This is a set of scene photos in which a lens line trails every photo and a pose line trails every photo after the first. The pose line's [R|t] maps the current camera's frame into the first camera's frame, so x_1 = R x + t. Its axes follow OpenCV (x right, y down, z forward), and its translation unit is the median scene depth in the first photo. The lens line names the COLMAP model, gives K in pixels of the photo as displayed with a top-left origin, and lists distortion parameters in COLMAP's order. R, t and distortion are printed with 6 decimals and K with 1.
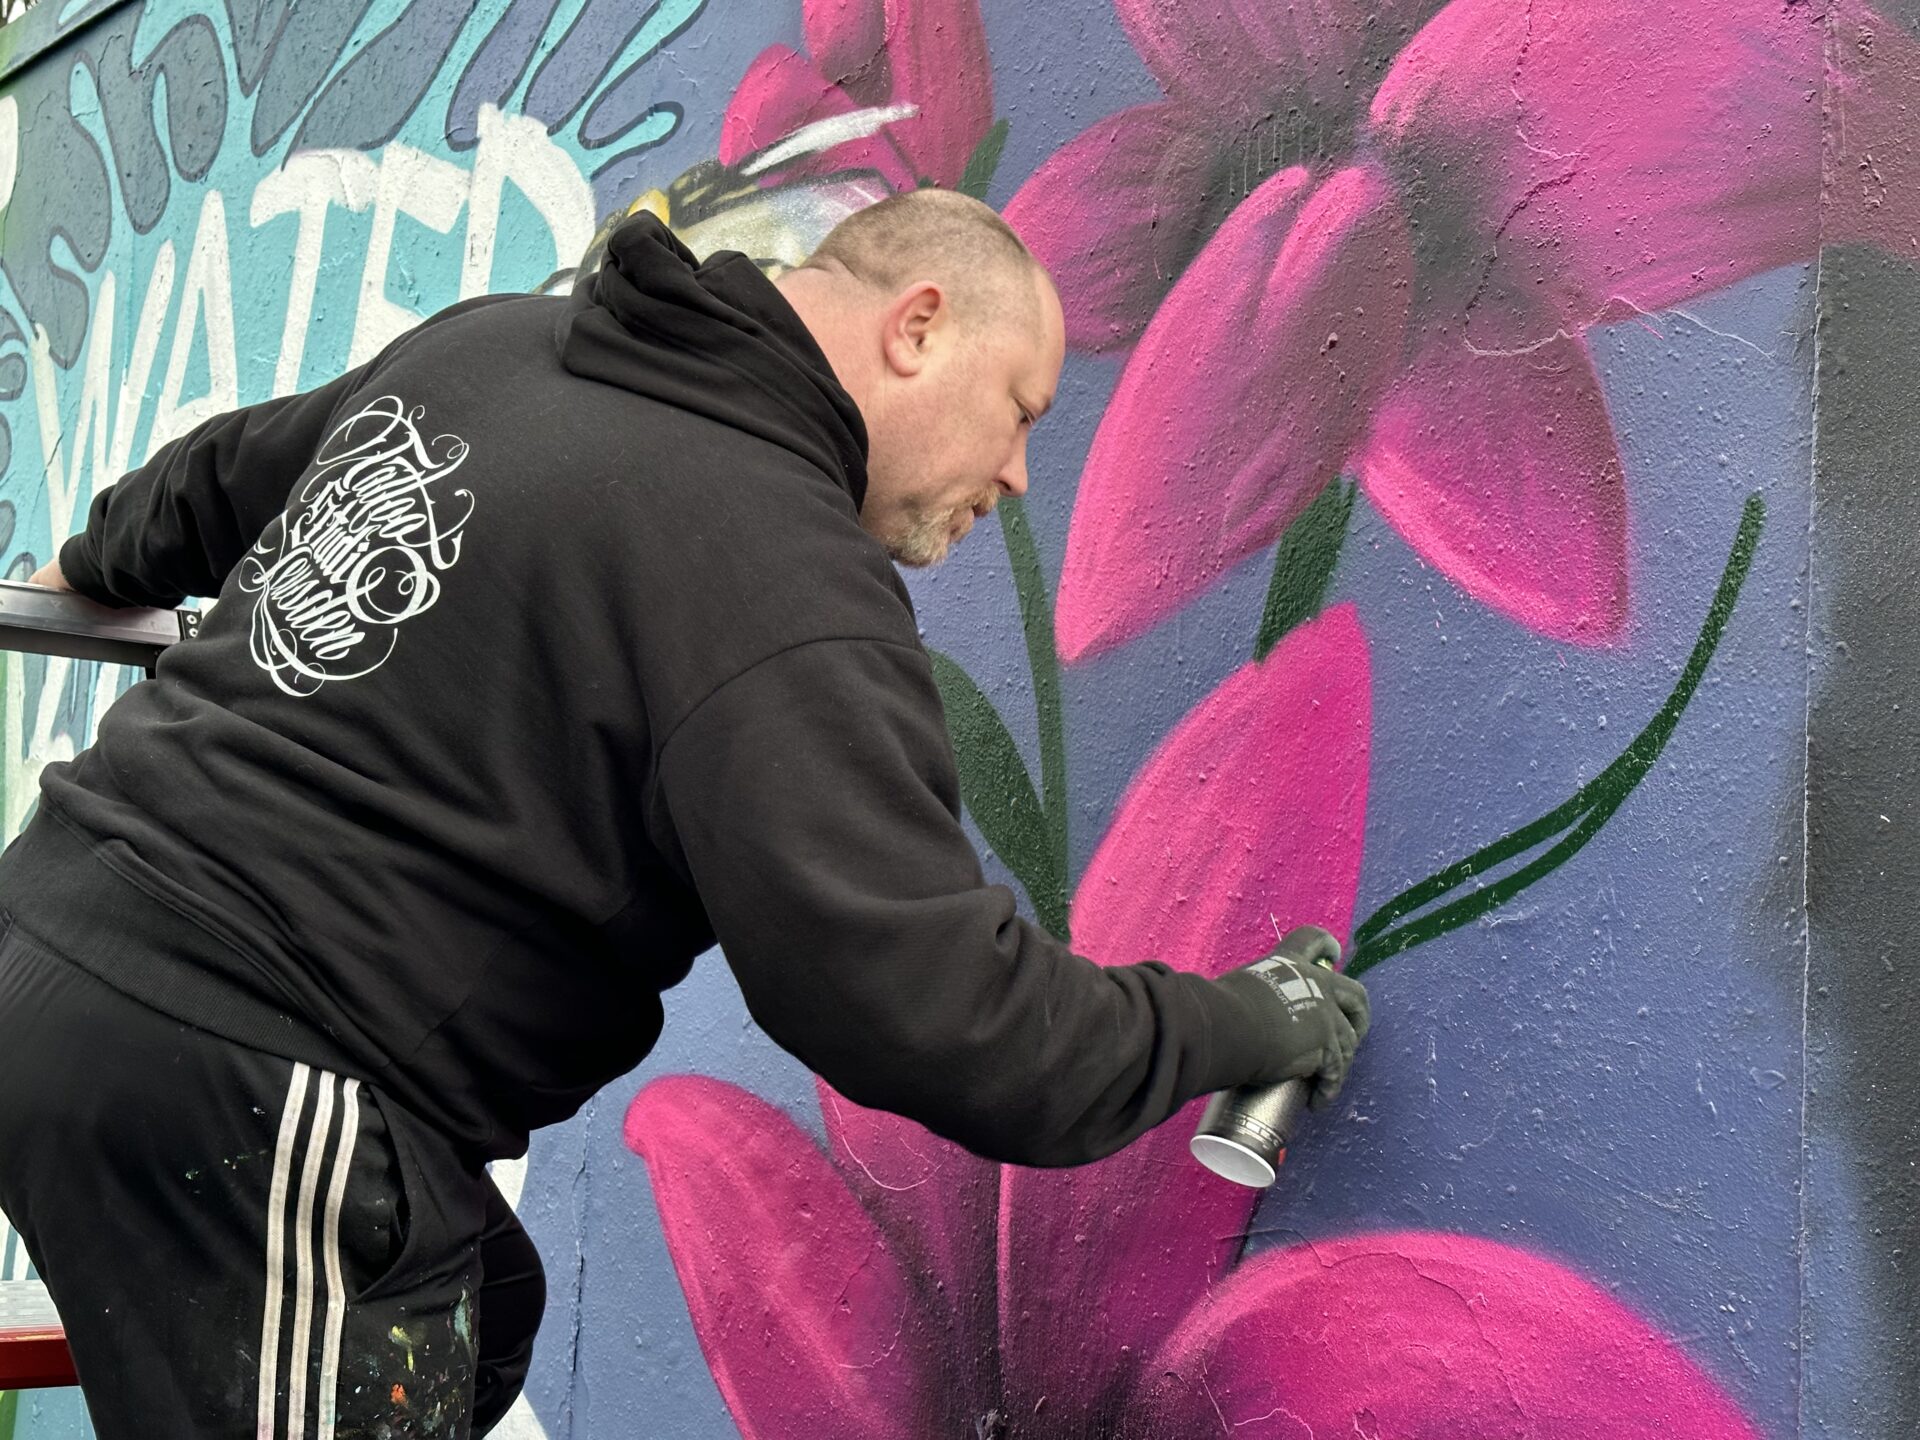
lens RADIAL K [[2637.4, 0, 954.3], [0, 2637.4, 728.5], [0, 0, 1]] dist [0.197032, -0.416312]
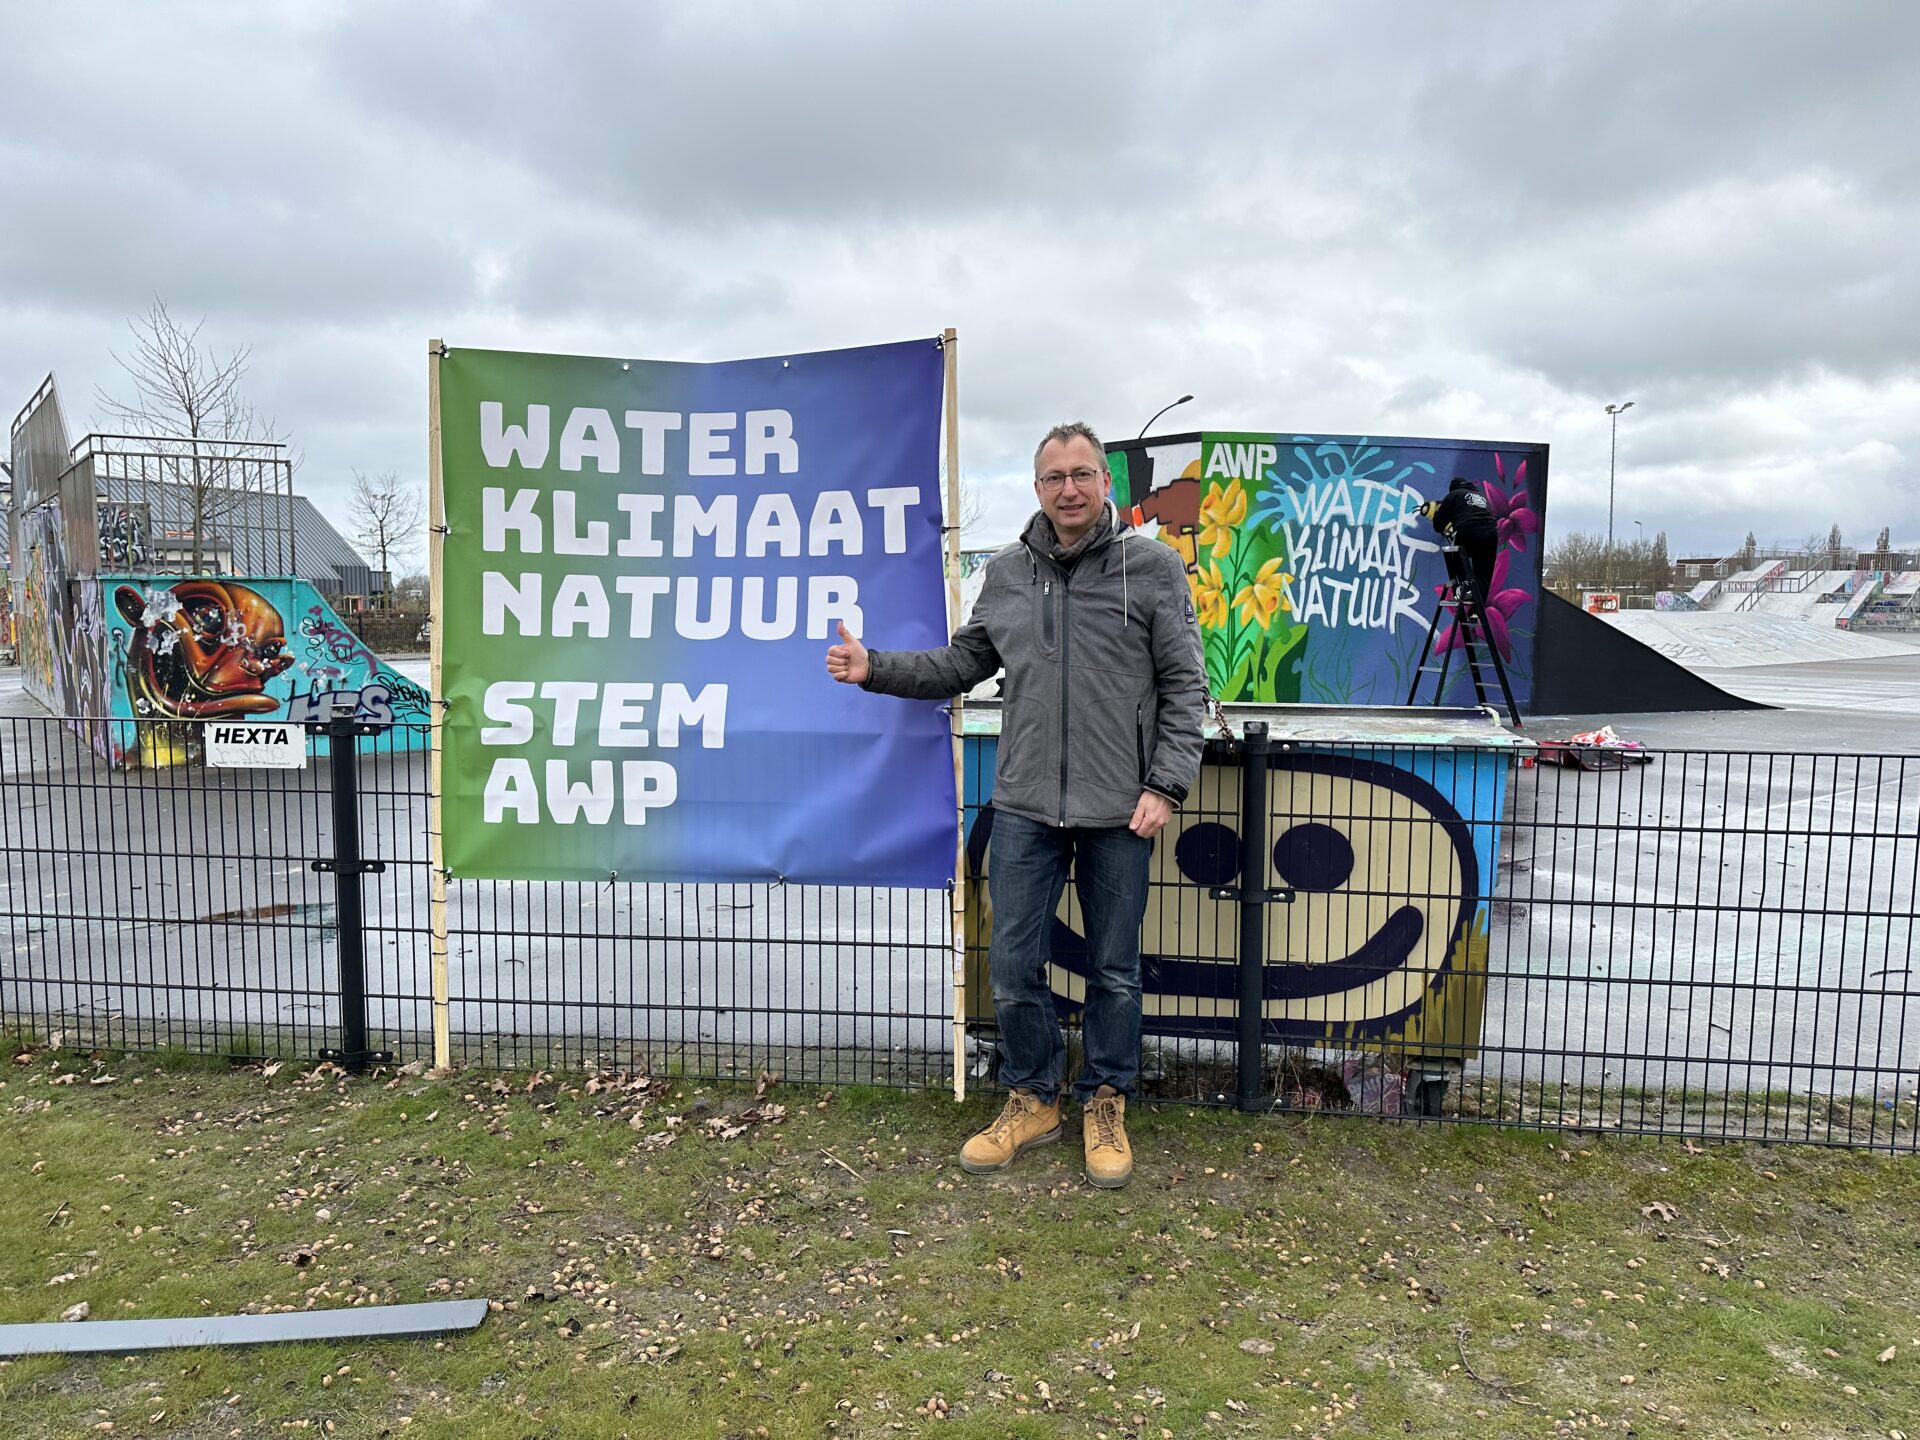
lens RADIAL K [[1353.5, 0, 955.8], [0, 1353.5, 724.9], [0, 0, 1]] dist [0.186825, -0.391135]
pose [[0.359726, -0.144830, 0.921749, -5.339411], [-0.069944, 0.980915, 0.181423, -0.172034], [-0.930433, -0.129734, 0.342730, 0.694925]]
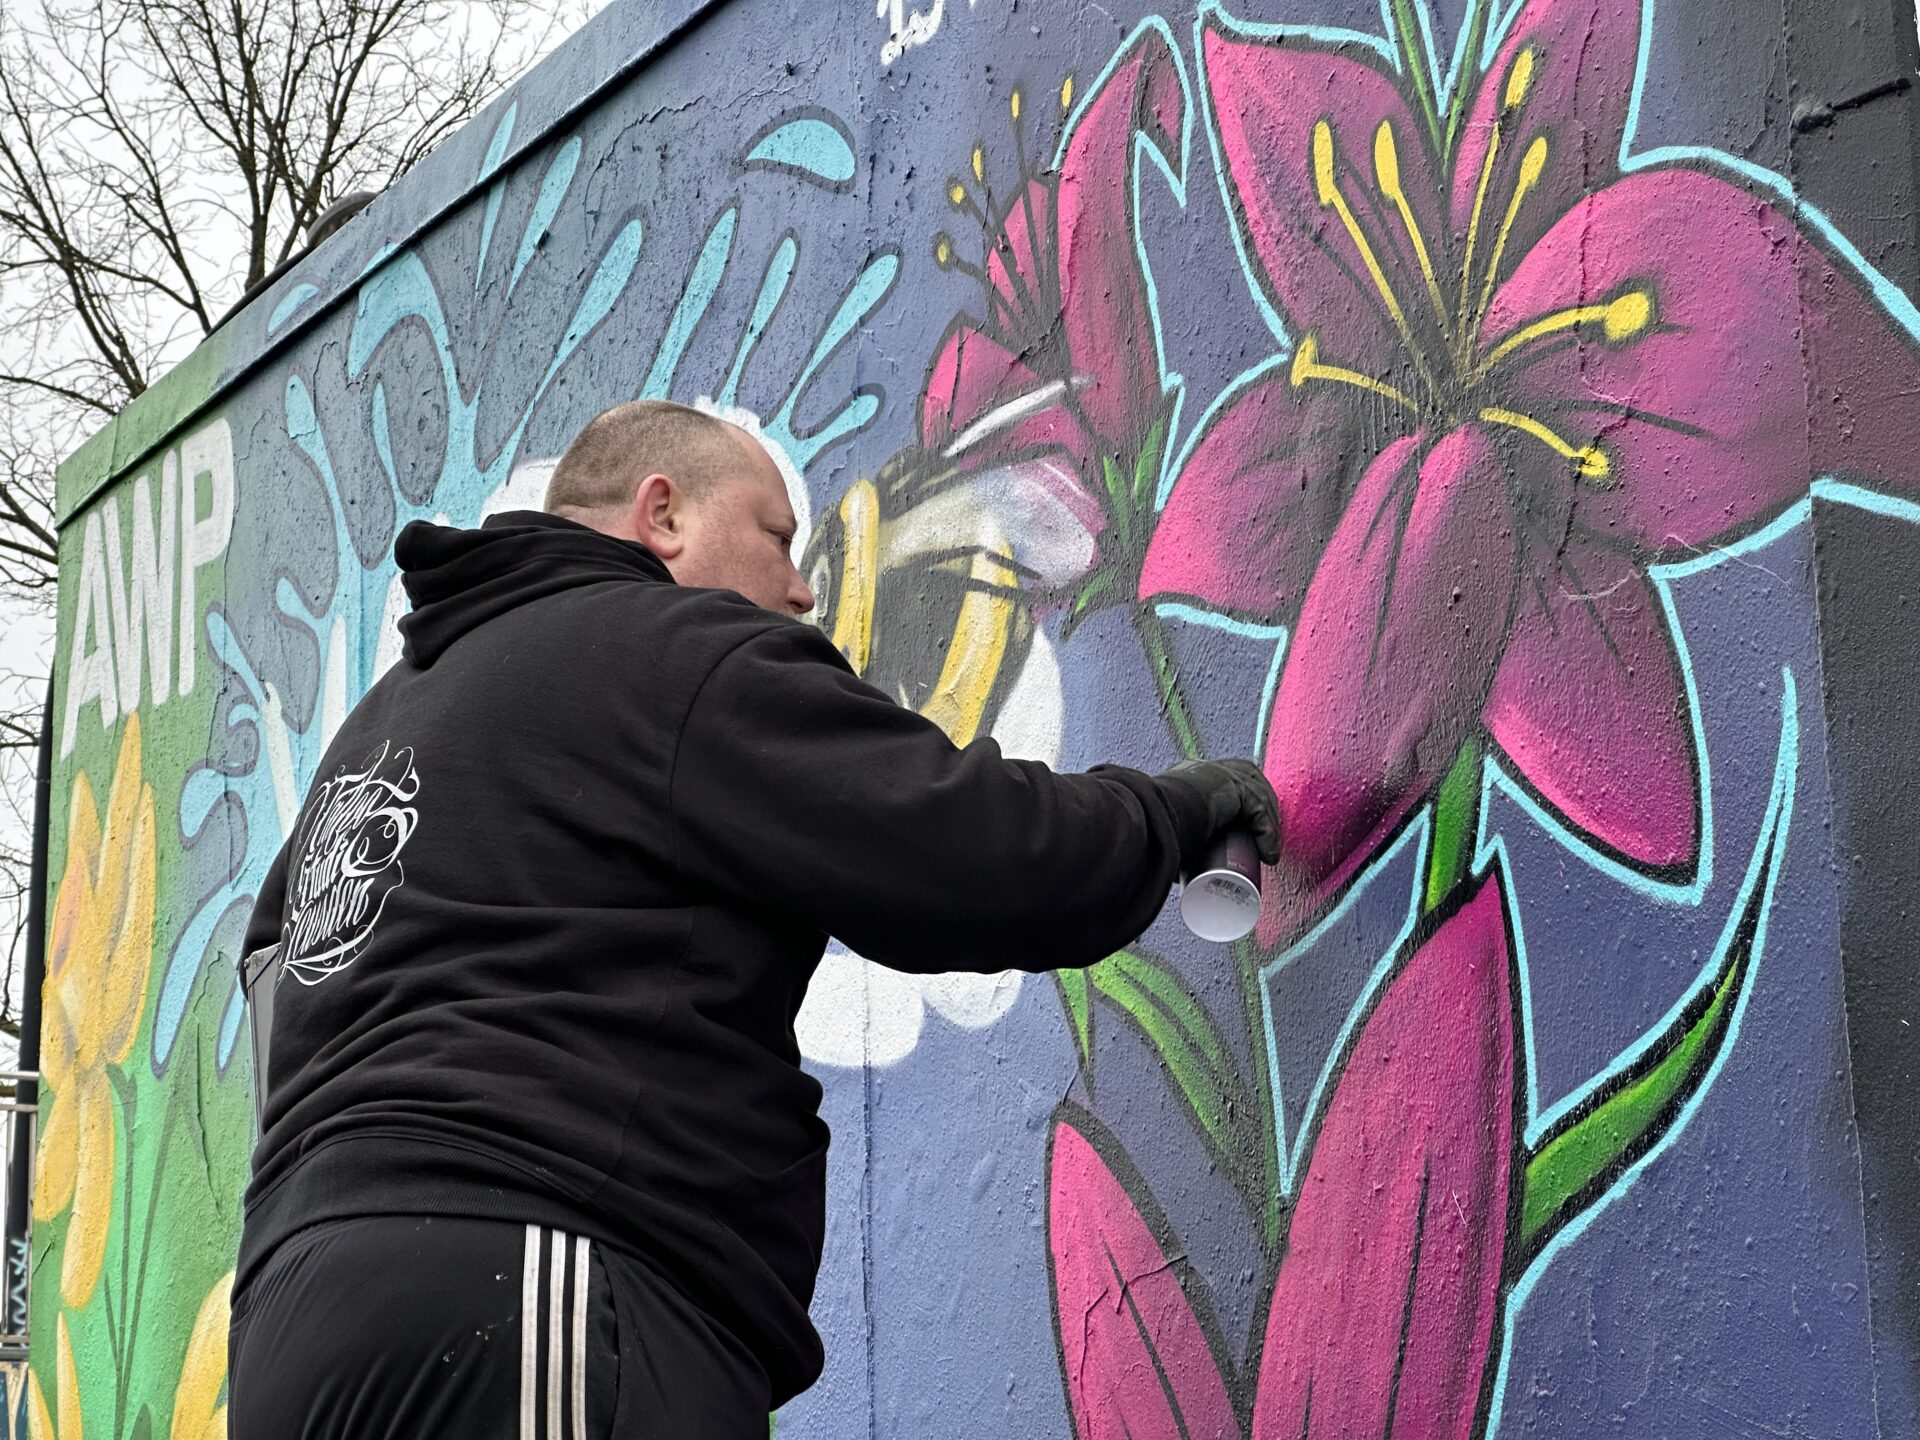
lens RADIAL K [[4242.2, 0, 966.6], [0, 4242.2, 693.4], [0, 0, 1]] dist [-0.125556, 5.286708]
pose [[0.977260, -0.107464, -0.182796, 0.158846], [0.087434, 0.989587, -0.114334, 0.033326], [0.193180, 0.095751, 0.976480, -0.352434]]
